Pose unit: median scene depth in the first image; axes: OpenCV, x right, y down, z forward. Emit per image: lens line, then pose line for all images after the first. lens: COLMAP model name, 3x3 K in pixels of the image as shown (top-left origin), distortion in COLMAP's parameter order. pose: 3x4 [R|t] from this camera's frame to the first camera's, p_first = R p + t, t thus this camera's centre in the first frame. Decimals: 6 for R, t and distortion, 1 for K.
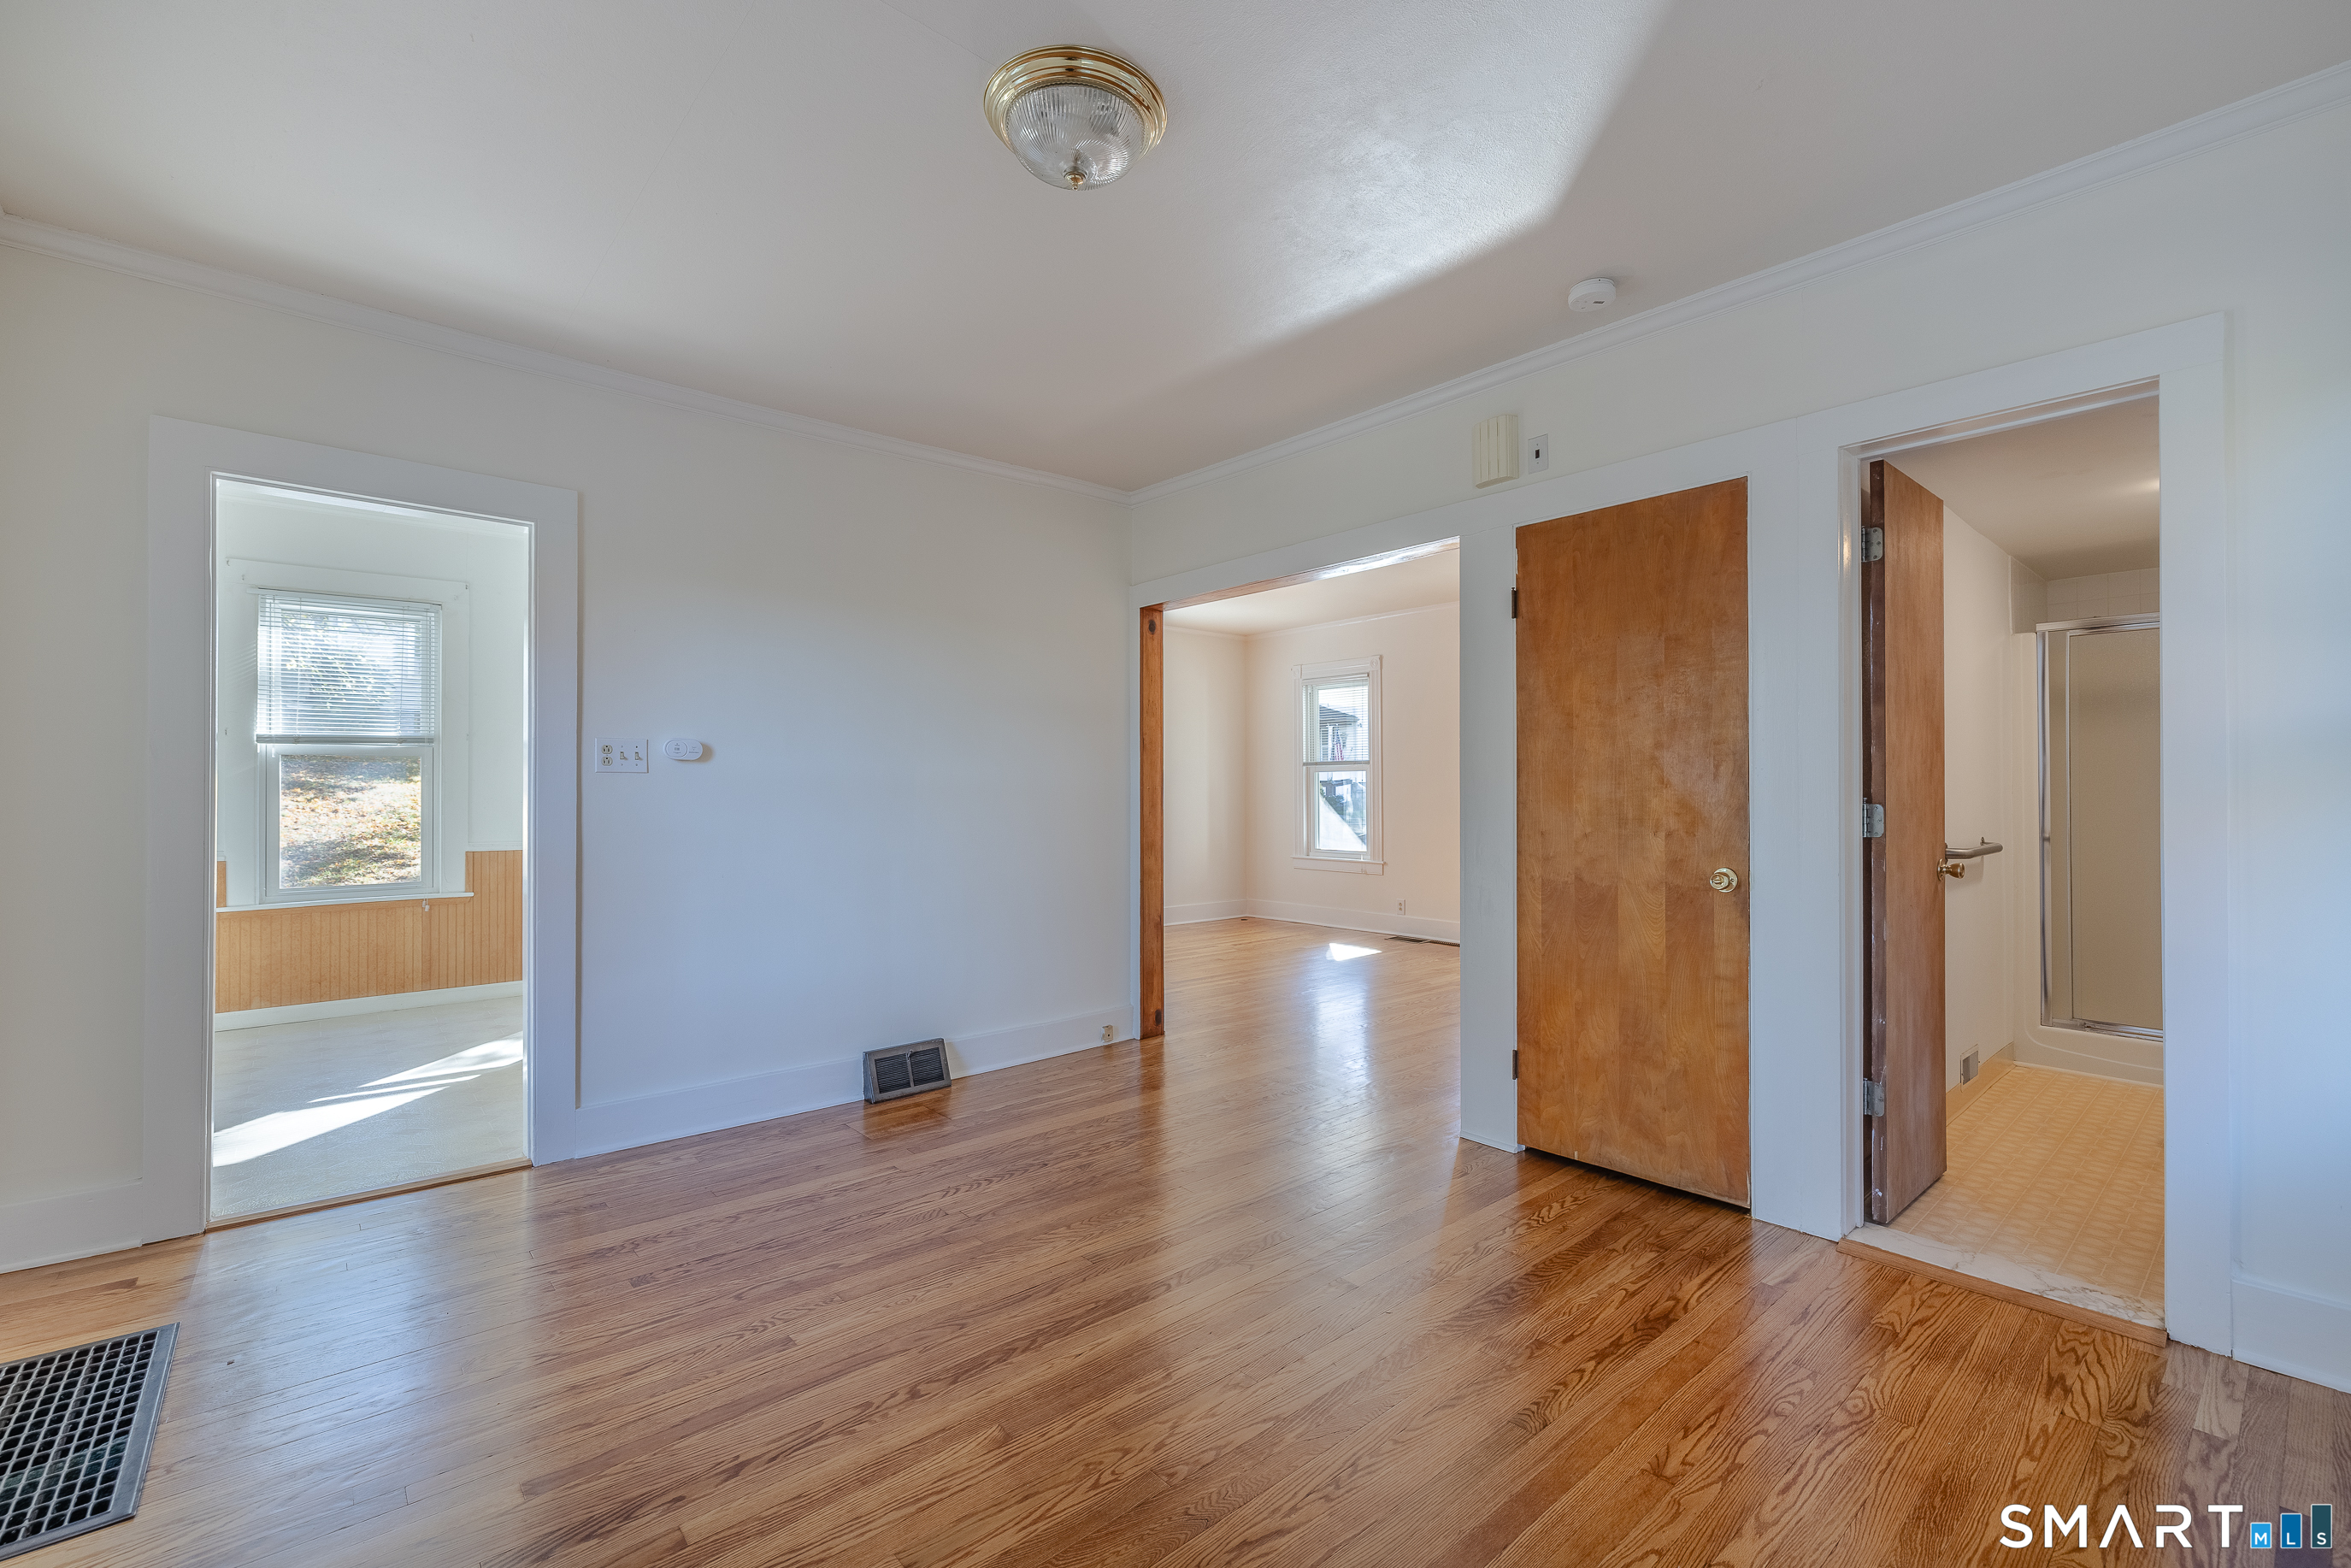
lens RADIAL K [[1007.2, 0, 1215.0], [0, 1007.2, 789.8], [0, 0, 1]] dist [-0.001840, -0.000134]
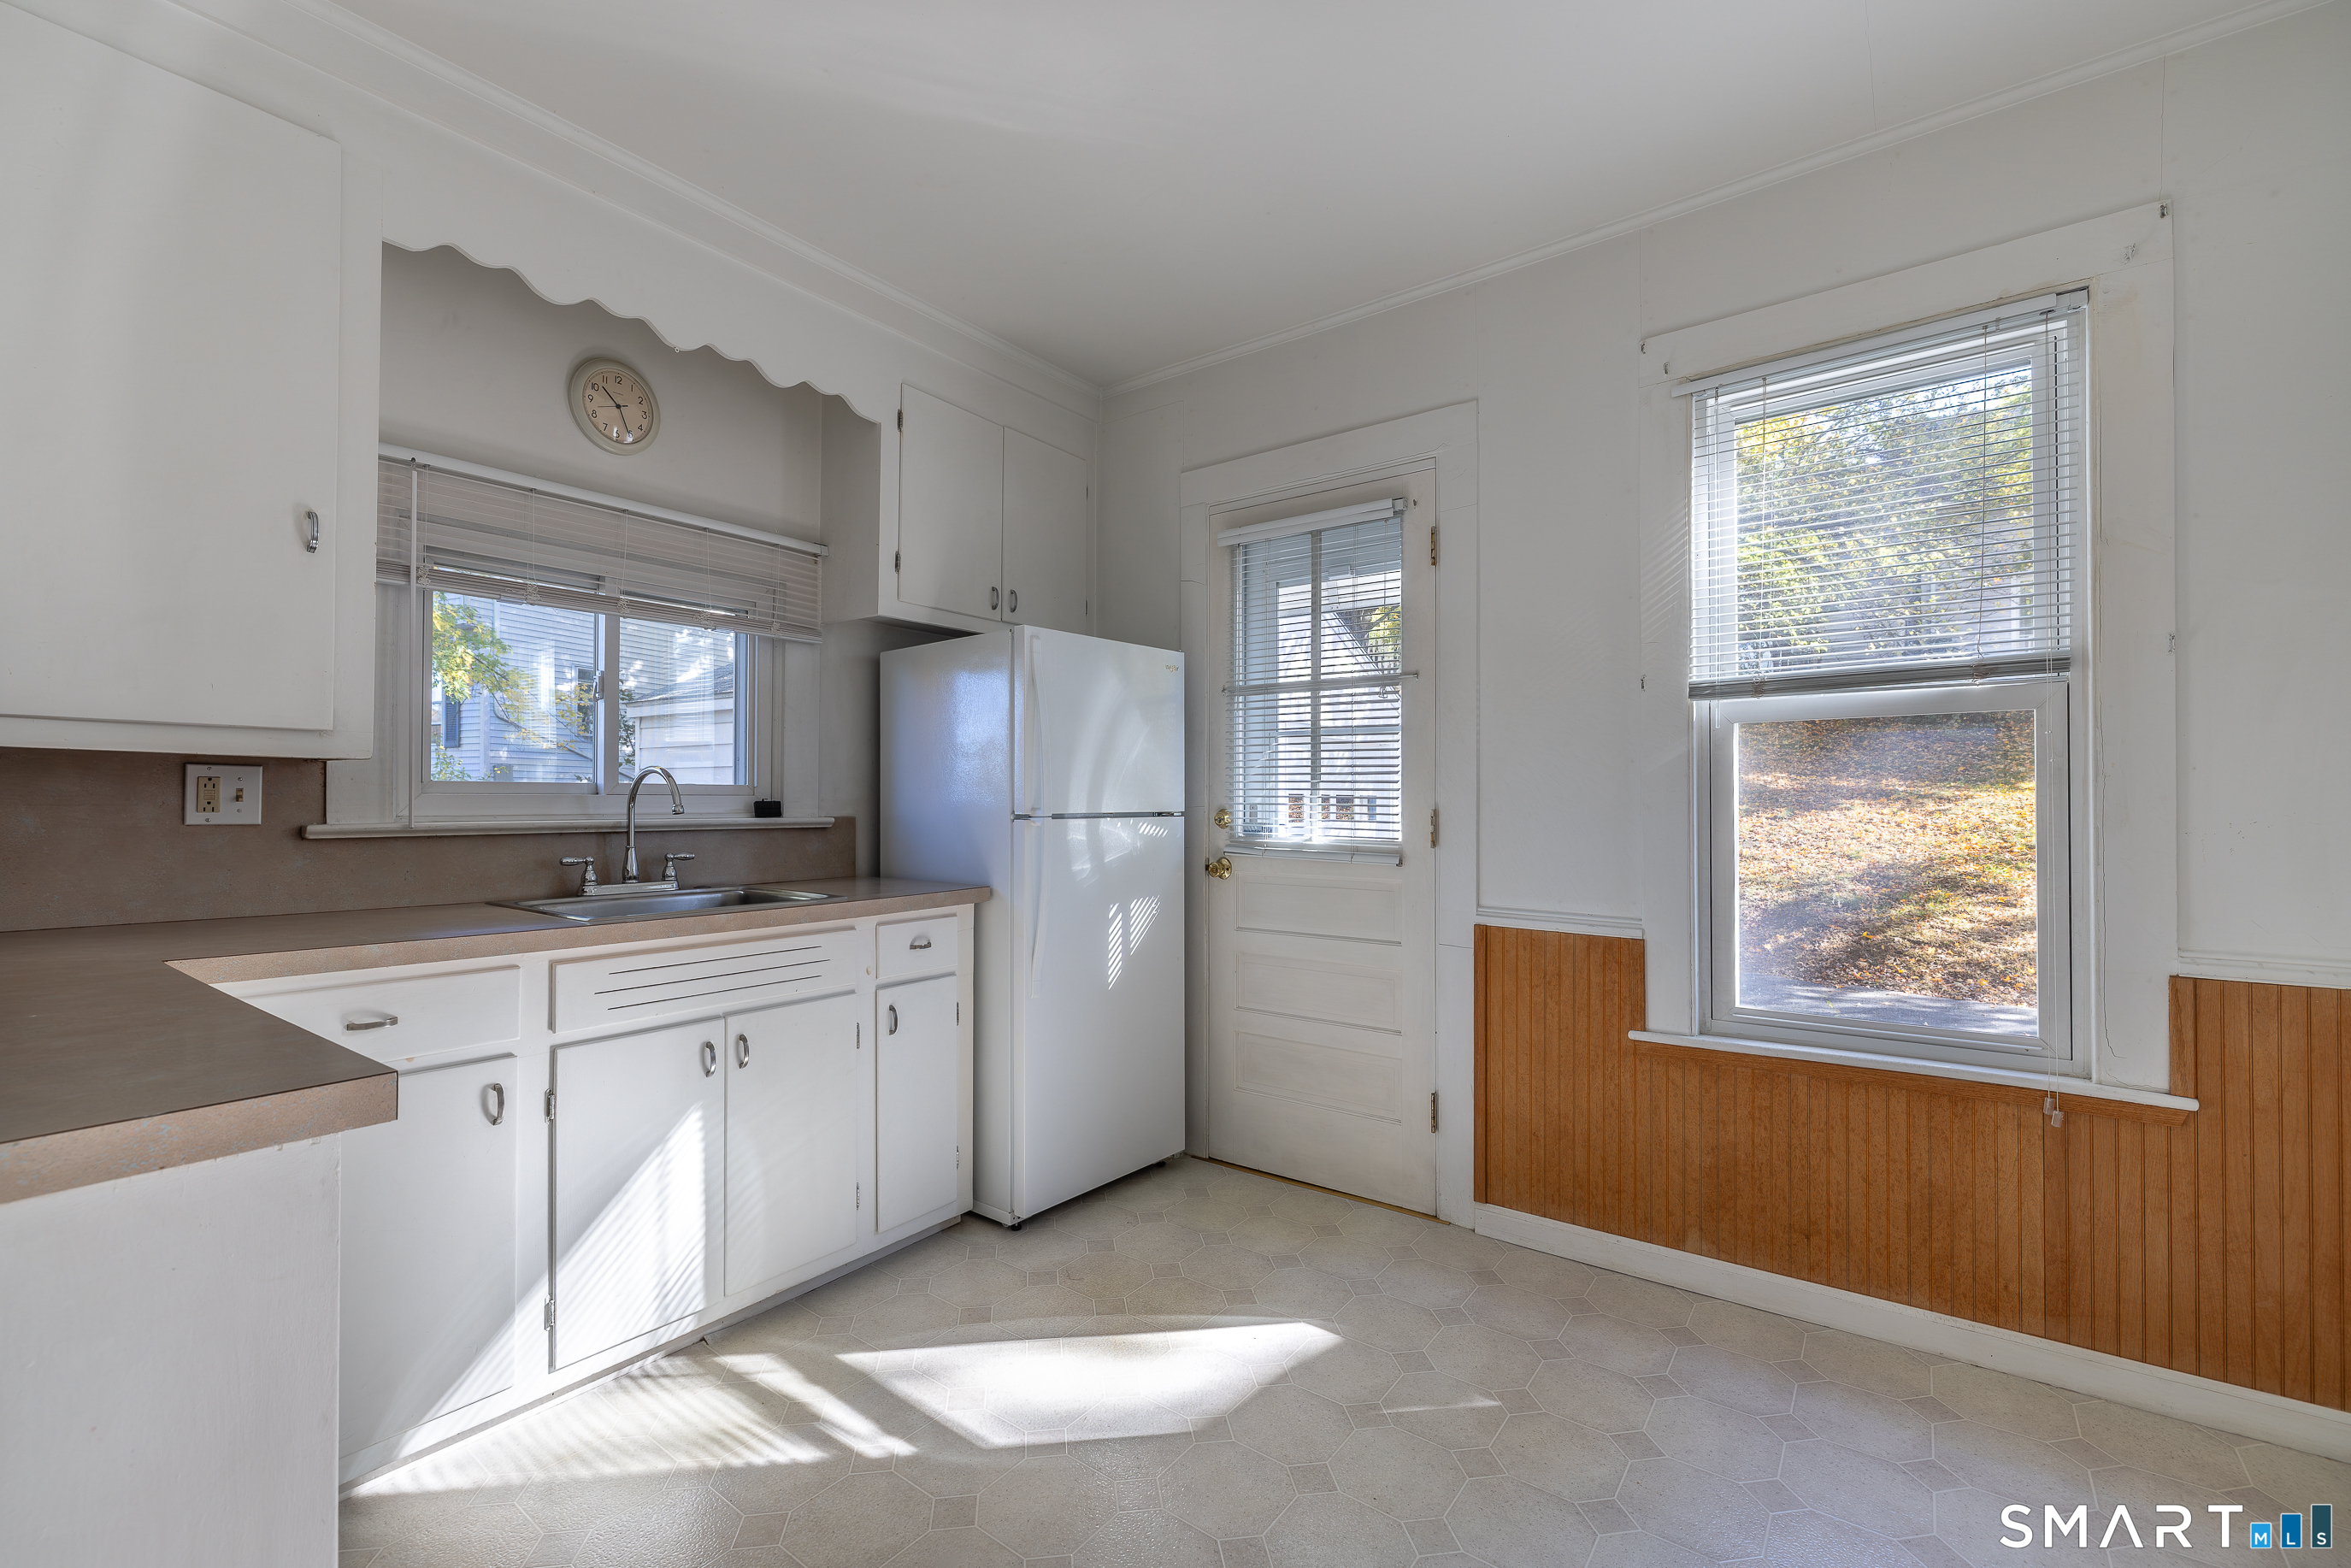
lens RADIAL K [[1007.2, 0, 1215.0], [0, 1007.2, 789.8], [0, 0, 1]] dist [-0.001840, -0.000134]
pose [[0.221214, -0.011972, -0.975152, -0.483511], [0.001396, 0.999928, -0.011960, 0.001588], [0.975224, 0.001285, 0.221214, 0.608271]]
